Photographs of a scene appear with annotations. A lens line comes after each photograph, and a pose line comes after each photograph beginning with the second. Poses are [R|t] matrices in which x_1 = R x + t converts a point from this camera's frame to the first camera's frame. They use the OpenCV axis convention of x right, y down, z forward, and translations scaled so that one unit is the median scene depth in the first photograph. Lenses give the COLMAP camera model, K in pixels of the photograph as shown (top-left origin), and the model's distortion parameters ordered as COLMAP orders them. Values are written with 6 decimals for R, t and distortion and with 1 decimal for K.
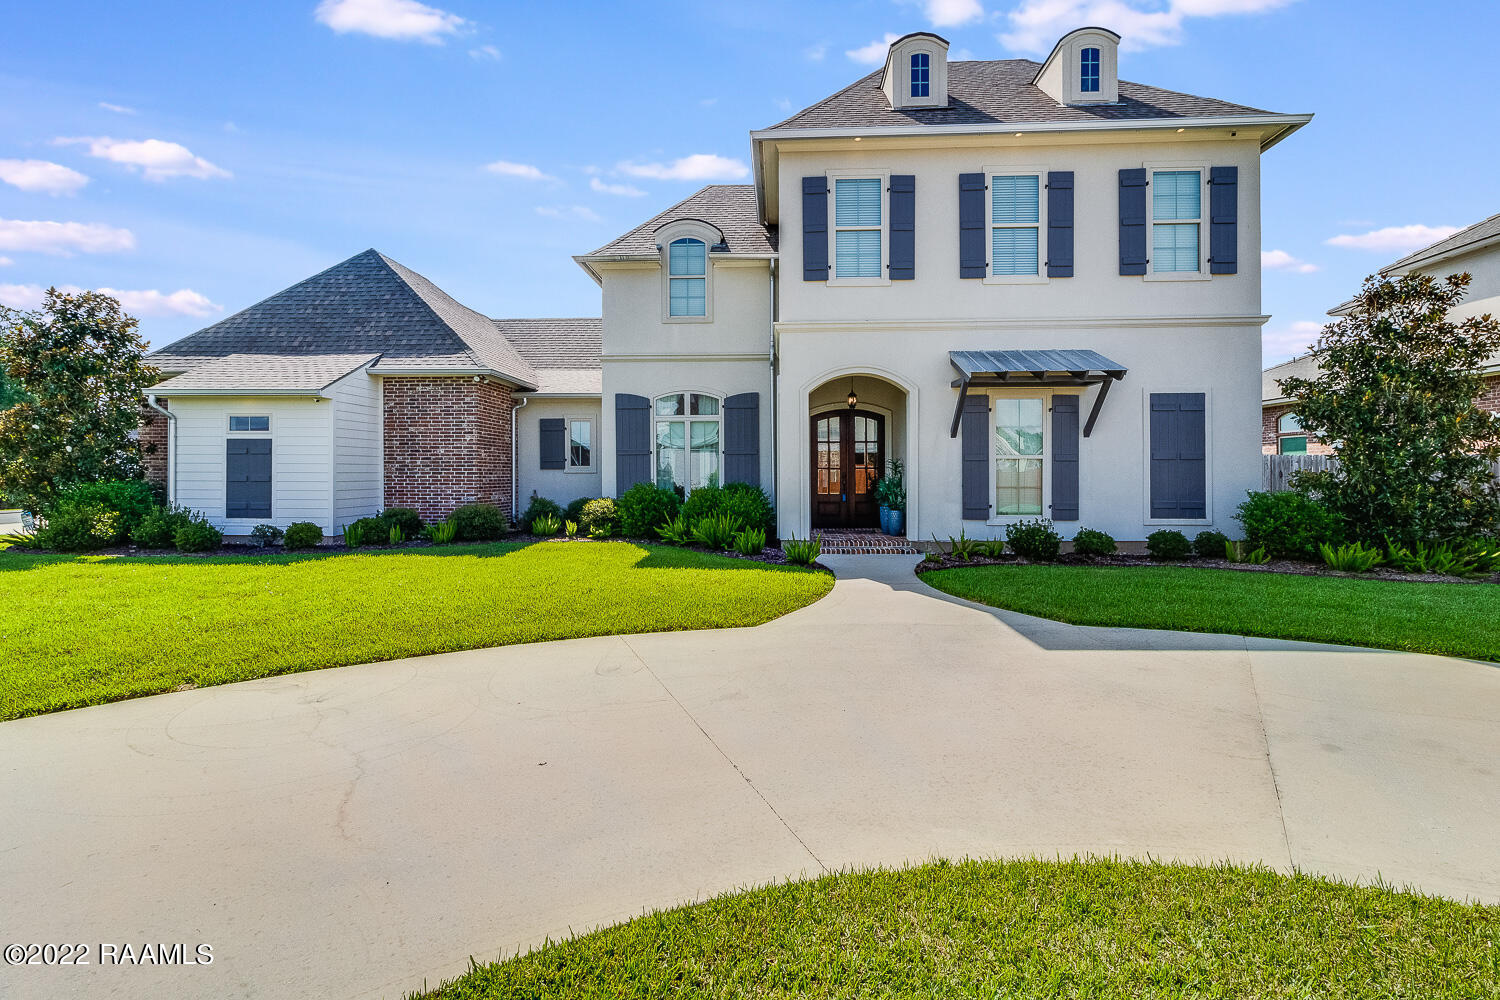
lens RADIAL K [[693.5, 0, 742.0], [0, 693.5, 471.4], [0, 0, 1]] dist [-0.002167, -0.000112]
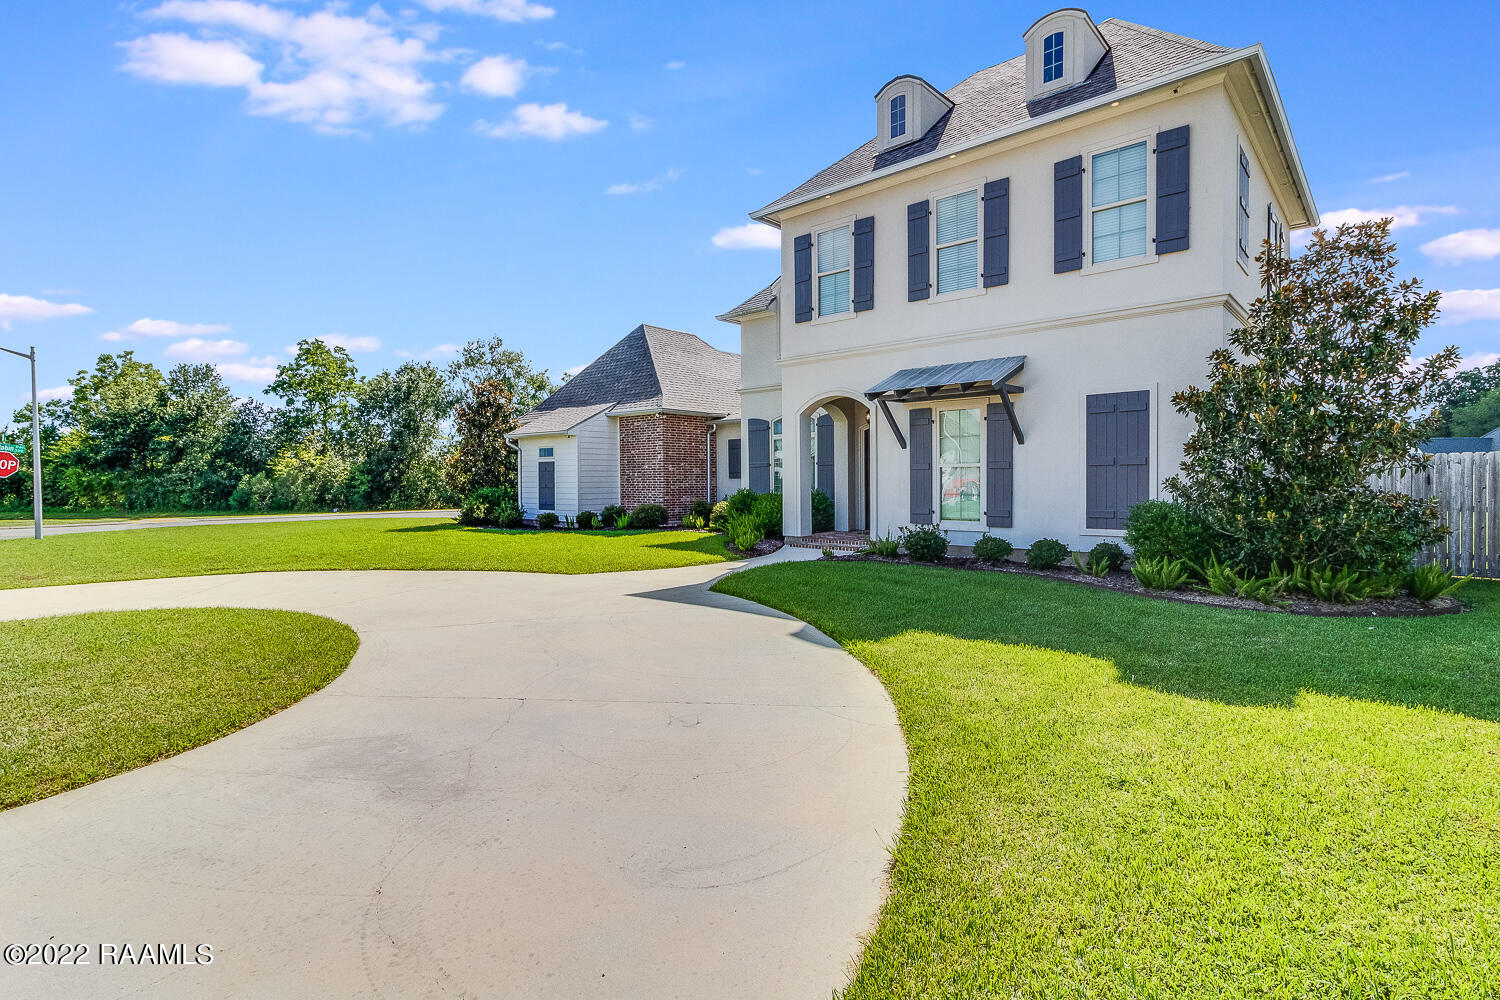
lens RADIAL K [[719.2, 0, 751.4], [0, 719.2, 494.6], [0, 0, 1]] dist [-0.002302, -0.000180]
pose [[0.786081, 0.007515, -0.618078, 0.748337], [0.006351, 0.999775, 0.020233, -0.000462], [0.618091, -0.019830, 0.785857, -0.043305]]
